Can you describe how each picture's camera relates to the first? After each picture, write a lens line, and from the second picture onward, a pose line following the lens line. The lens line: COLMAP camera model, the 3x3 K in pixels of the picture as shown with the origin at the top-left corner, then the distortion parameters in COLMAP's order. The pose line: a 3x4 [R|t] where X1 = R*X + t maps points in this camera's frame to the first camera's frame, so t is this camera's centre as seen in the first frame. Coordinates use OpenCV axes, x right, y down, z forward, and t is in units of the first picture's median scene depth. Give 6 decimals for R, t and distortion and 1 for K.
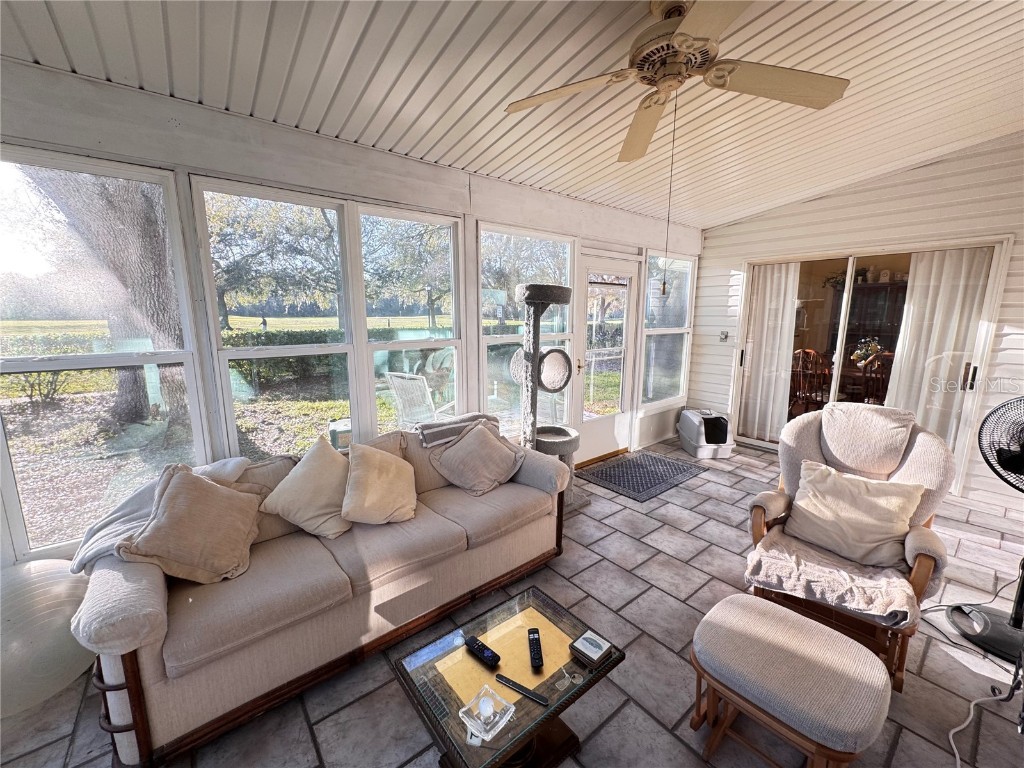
lens RADIAL K [[408.6, 0, 513.6], [0, 408.6, 387.4], [0, 0, 1]] dist [-0.001062, 0.000378]
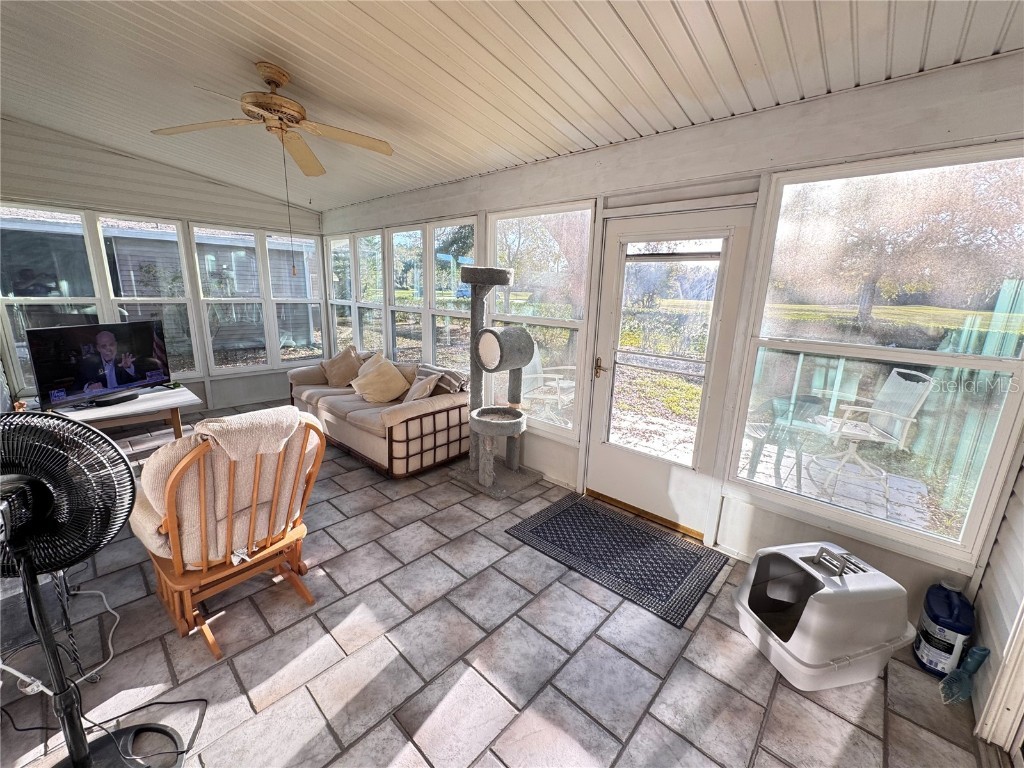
lens RADIAL K [[408.6, 0, 513.0], [0, 408.6, 382.6], [0, 0, 1]] dist [-0.001062, 0.000378]
pose [[0.154798, 0.216688, -0.963890, 0.965405], [-0.207358, 0.961044, 0.182747, -0.144943], [0.965940, 0.171582, 0.193699, 0.751852]]
